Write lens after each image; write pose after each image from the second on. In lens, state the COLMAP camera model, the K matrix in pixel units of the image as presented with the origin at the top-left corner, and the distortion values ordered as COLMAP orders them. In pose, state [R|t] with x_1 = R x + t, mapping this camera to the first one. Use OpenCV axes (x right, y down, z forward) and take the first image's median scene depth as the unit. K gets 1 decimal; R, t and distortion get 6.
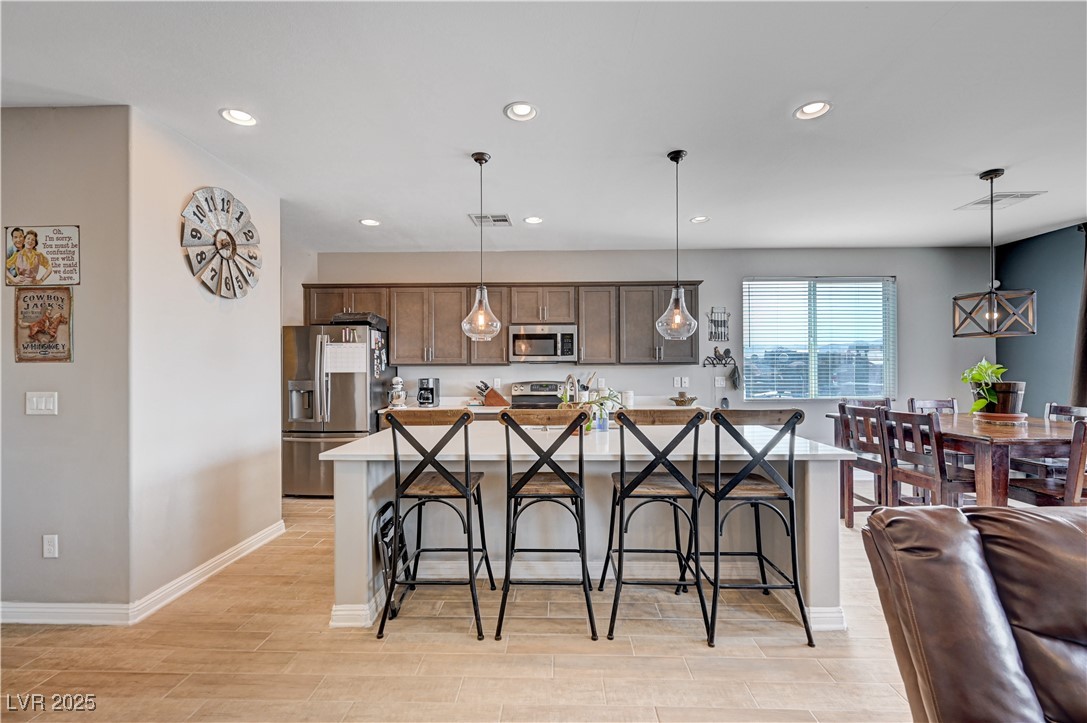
lens RADIAL K [[459.1, 0, 542.0], [0, 459.1, 369.1], [0, 0, 1]] dist [-0.000832, 0.000336]
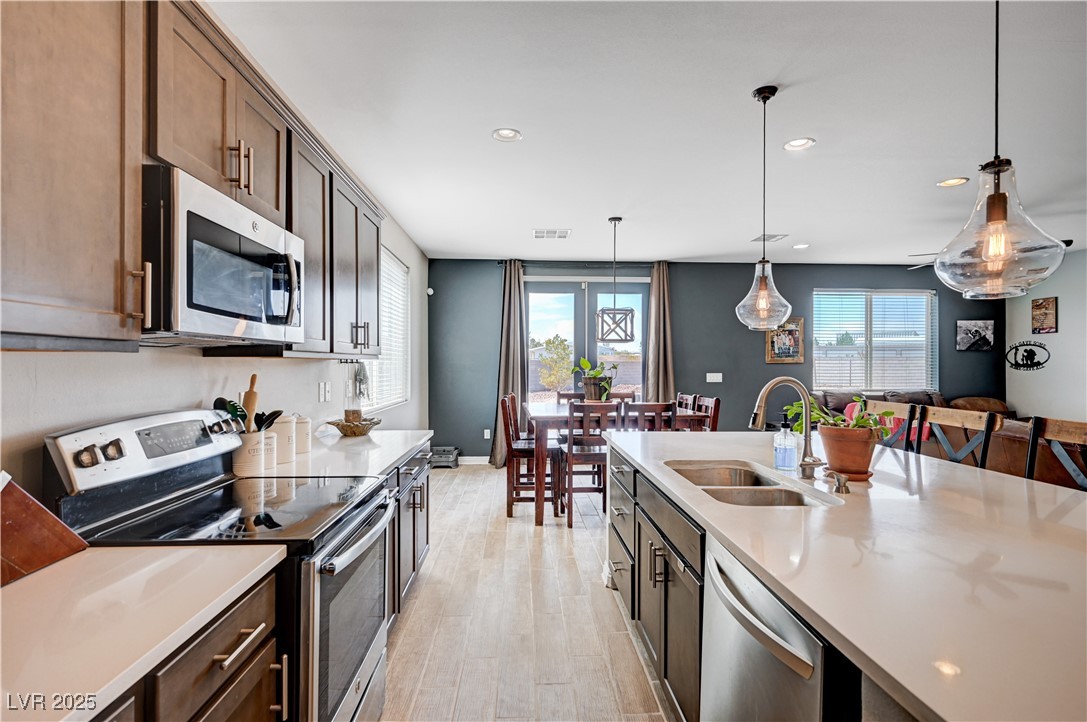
lens RADIAL K [[521.8, 0, 541.5], [0, 521.8, 365.6], [0, 0, 1]] dist [-0.003042, 0.001448]
pose [[-0.070869, 0.001551, 0.997484, -0.329653], [-0.000046, 0.999999, -0.001559, -0.000457], [-0.997486, -0.000157, -0.070869, 0.849187]]
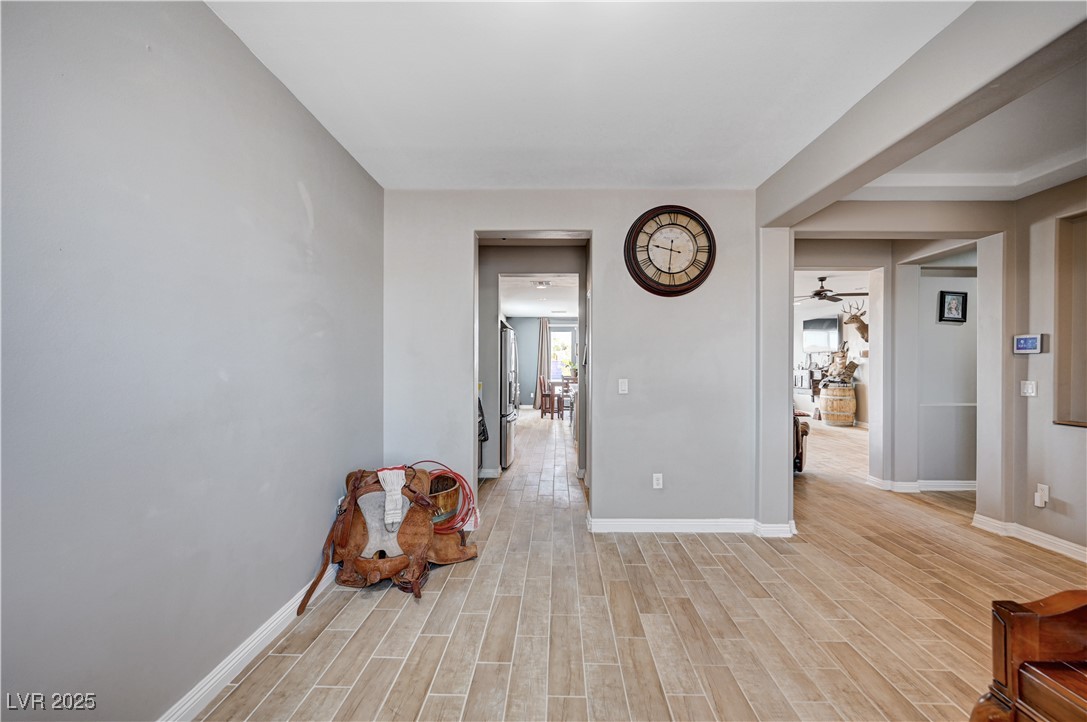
lens RADIAL K [[459.1, 0, 538.8], [0, 459.1, 363.8], [0, 0, 1]] dist [-0.000832, 0.000336]
pose [[-0.001316, 0.002123, 0.999997, -1.649482], [-0.001251, 0.999997, -0.002124, -0.000187], [-0.999998, -0.001254, -0.001314, 0.858571]]
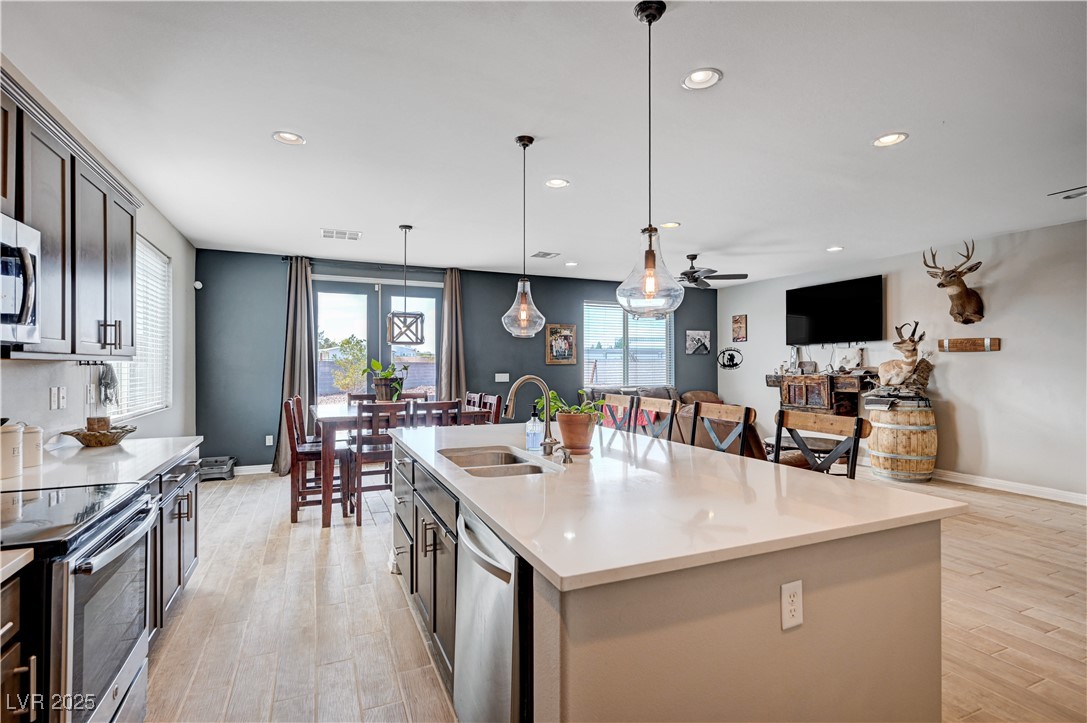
lens RADIAL K [[521.8, 0, 543.1], [0, 521.8, 363.9], [0, 0, 1]] dist [-0.003042, 0.001448]
pose [[-0.432079, 0.007448, 0.901805, -0.401110], [0.003335, 0.999972, -0.006661, -0.000350], [-0.901829, 0.000129, -0.432092, 0.841467]]
